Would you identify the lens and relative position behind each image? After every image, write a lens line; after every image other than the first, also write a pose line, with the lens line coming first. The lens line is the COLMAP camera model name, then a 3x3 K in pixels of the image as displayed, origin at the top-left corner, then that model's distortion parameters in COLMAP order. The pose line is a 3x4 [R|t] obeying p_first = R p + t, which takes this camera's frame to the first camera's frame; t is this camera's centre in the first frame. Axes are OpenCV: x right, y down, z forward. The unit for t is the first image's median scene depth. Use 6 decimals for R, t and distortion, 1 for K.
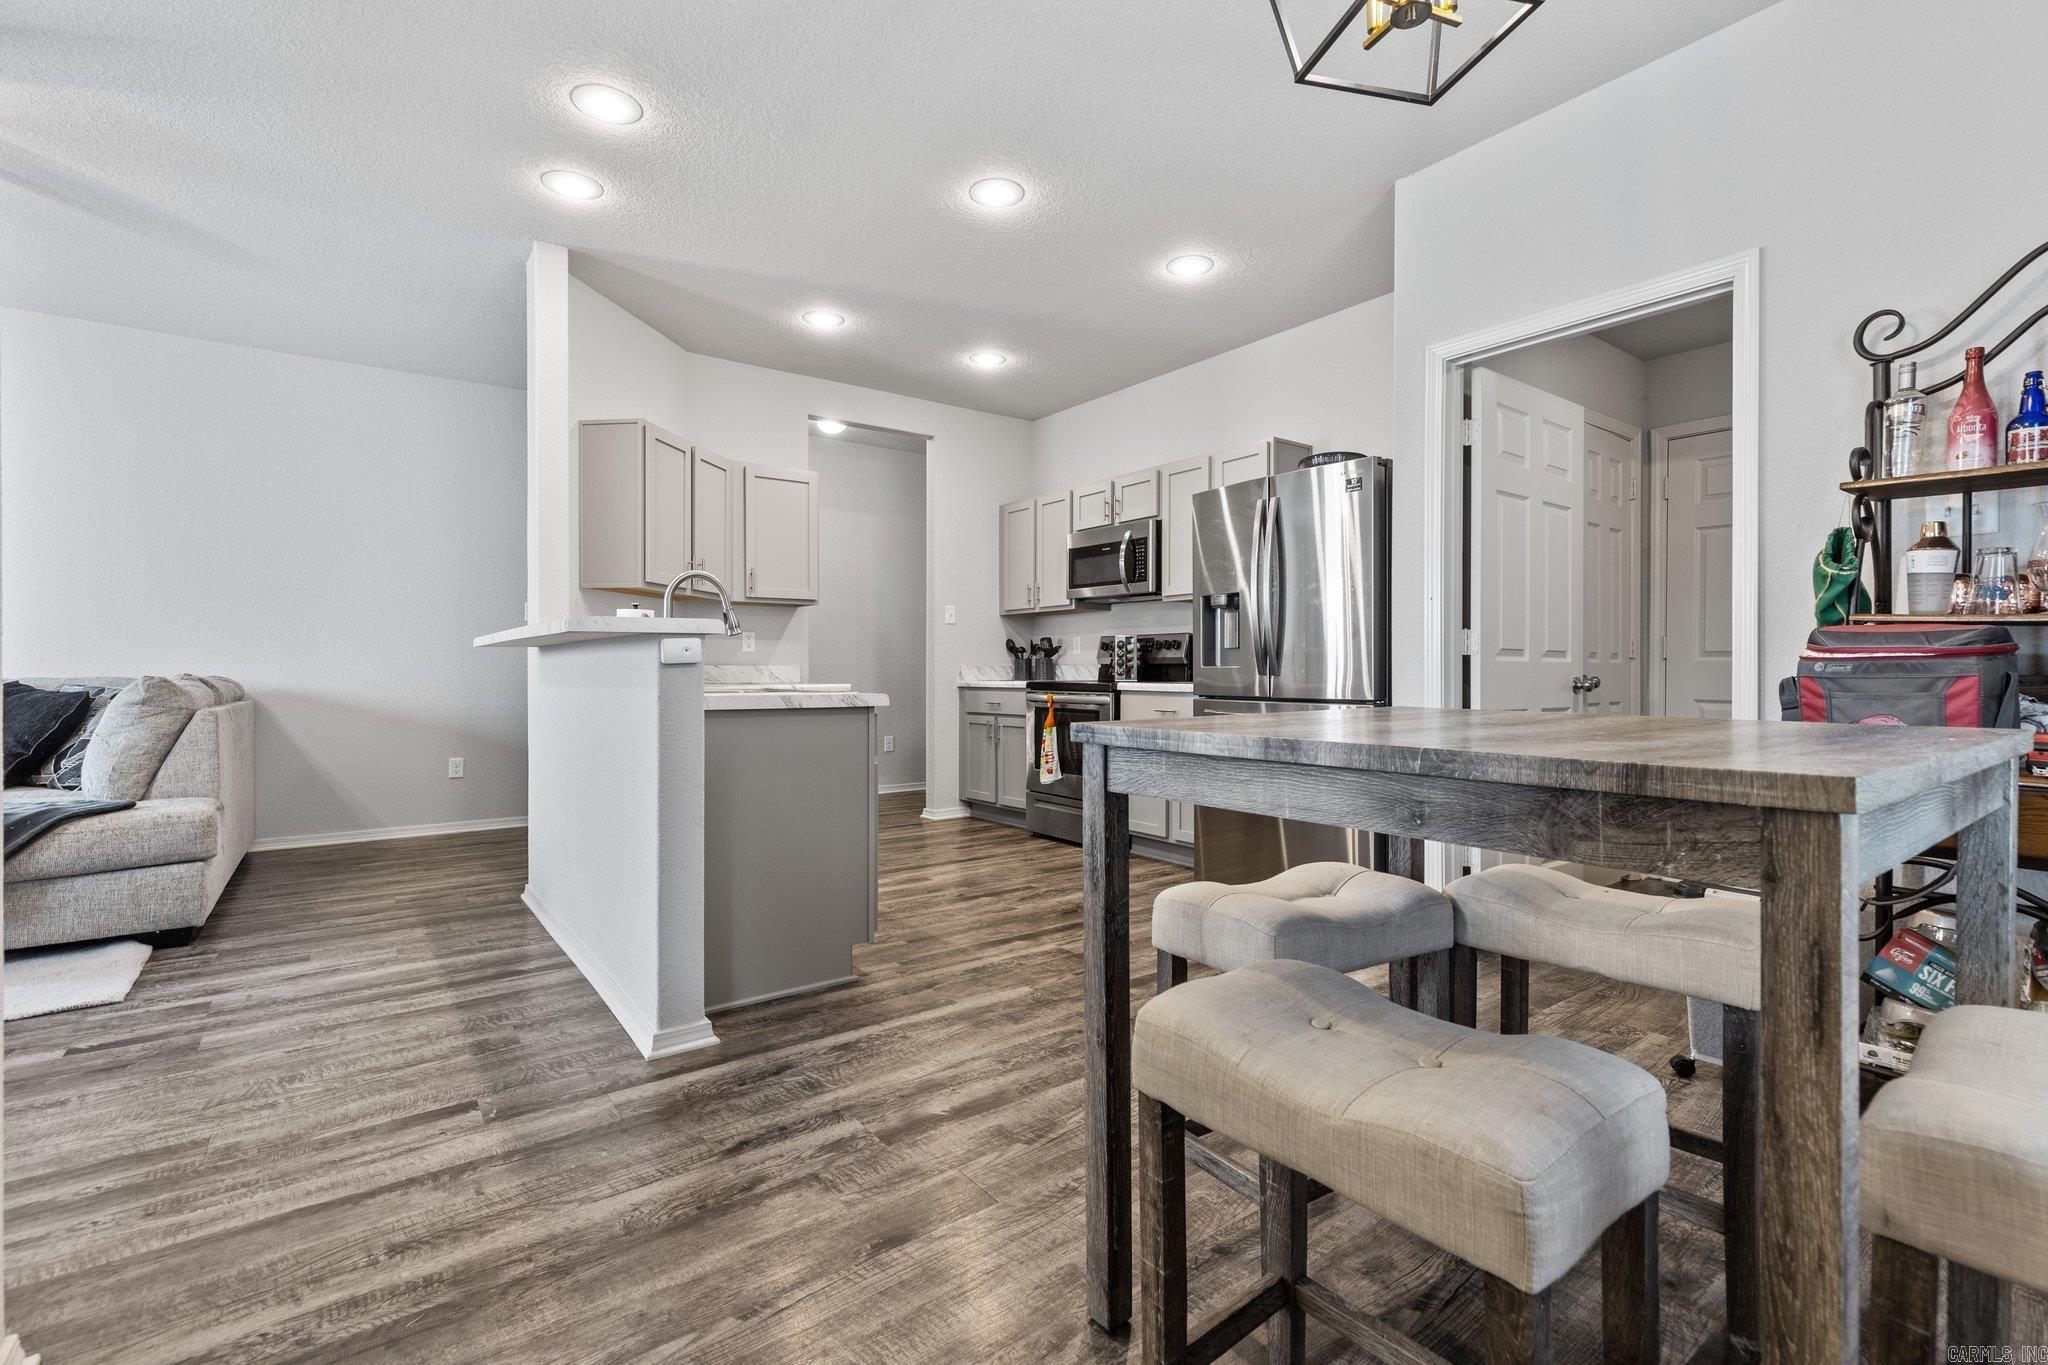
lens RADIAL K [[927.1, 0, 1032.0], [0, 927.1, 671.4], [0, 0, 1]] dist [0.000352, -0.000423]
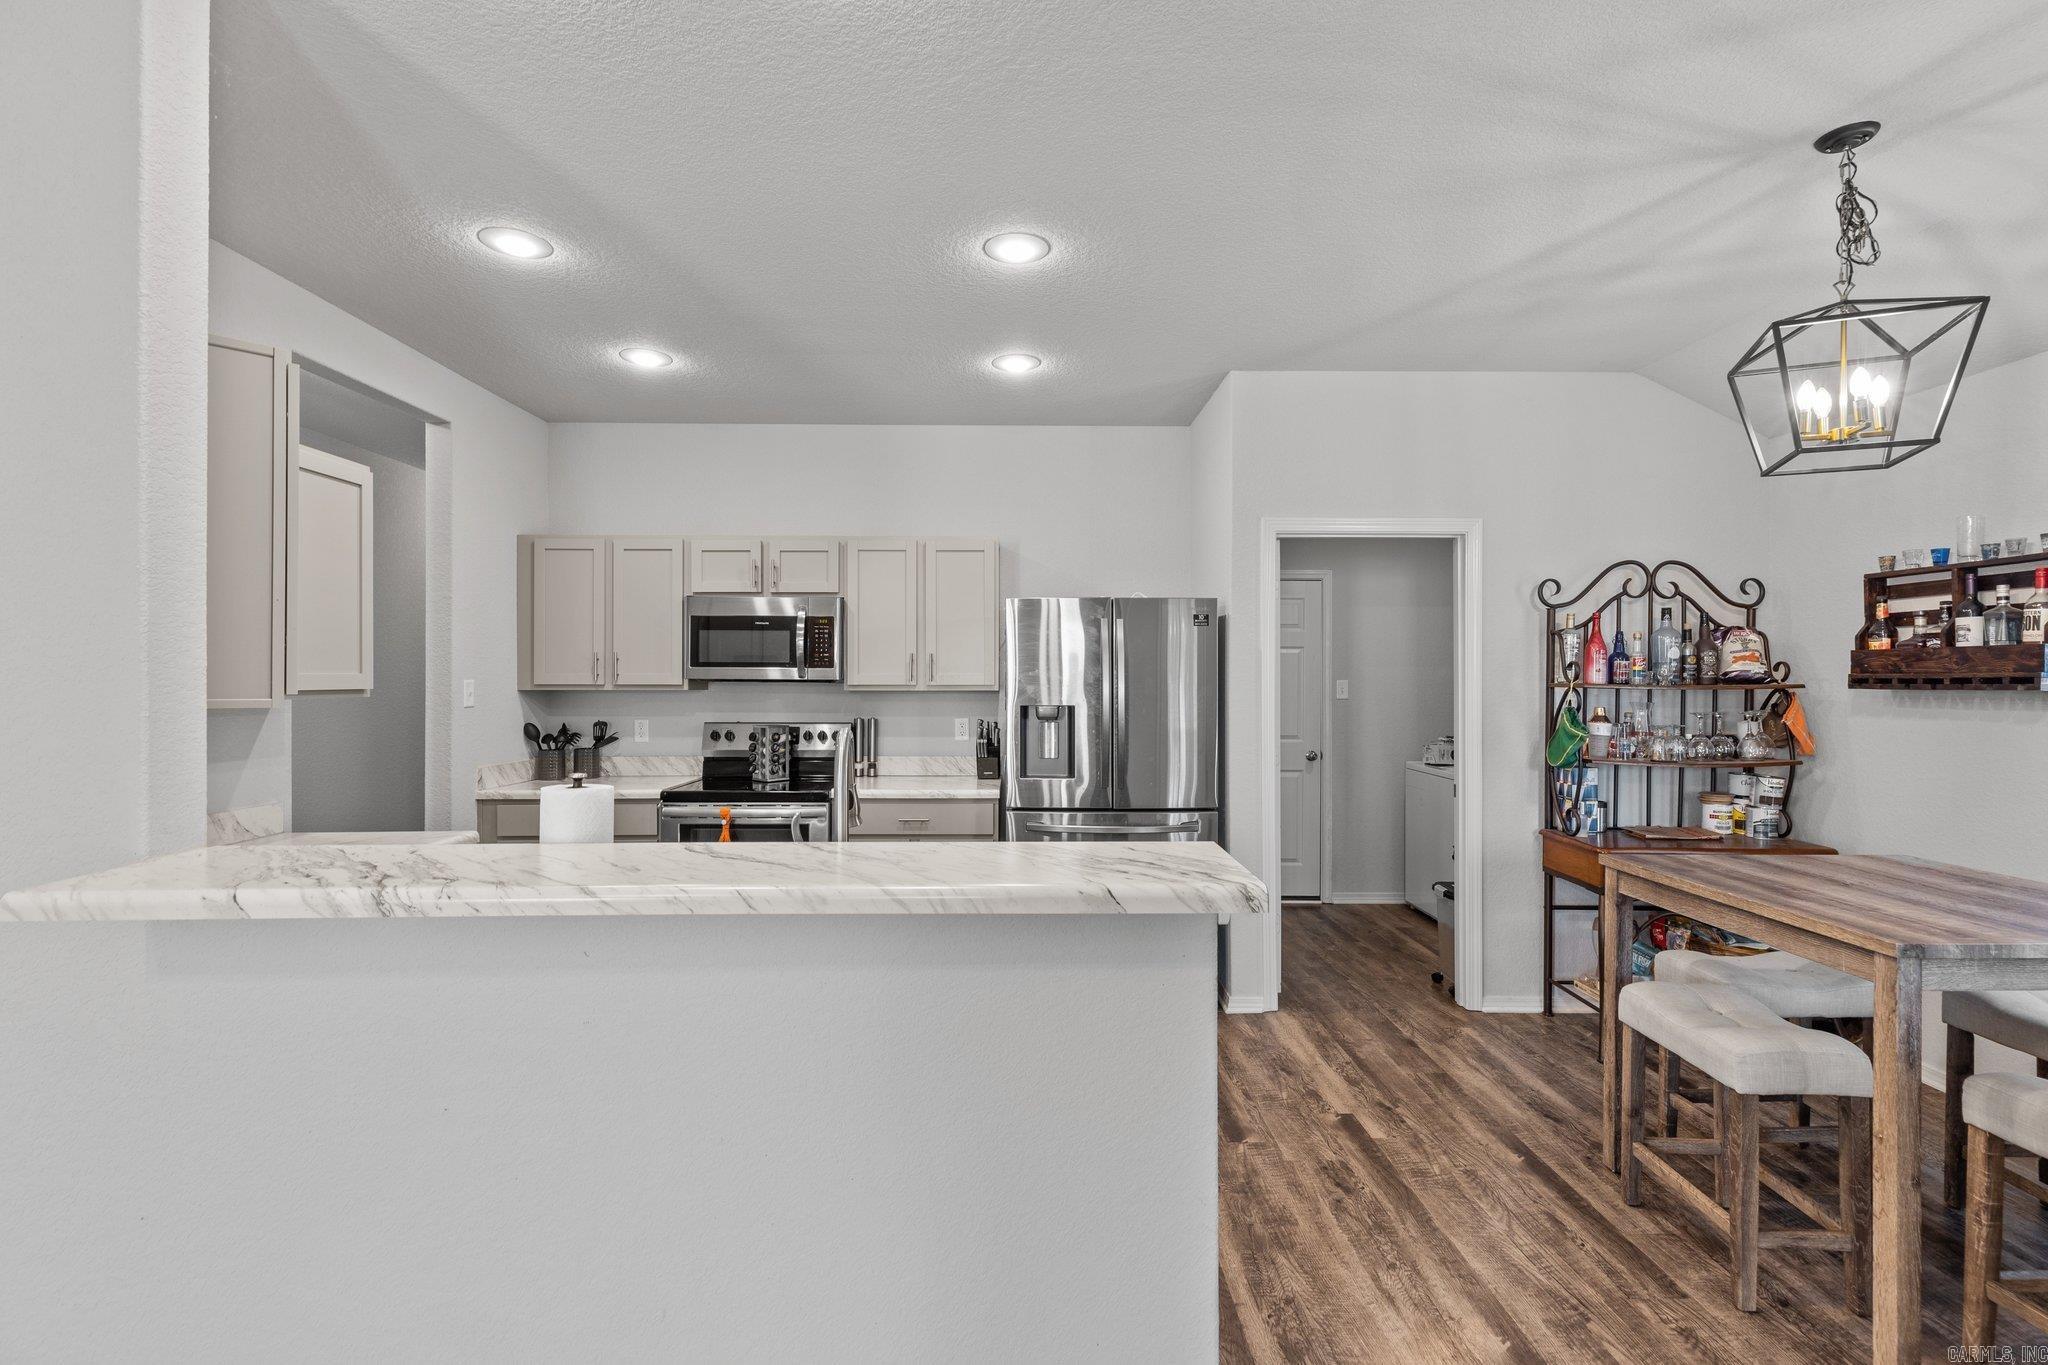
lens RADIAL K [[921.9, 0, 1029.9], [0, 921.9, 678.0], [0, 0, 1]] dist [0.005759, -0.000769]
pose [[0.586859, 0.001981, 0.809687, -0.520441], [-0.000618, 0.999998, -0.001999, -0.095022], [-0.809689, 0.000672, 0.586859, 0.374187]]
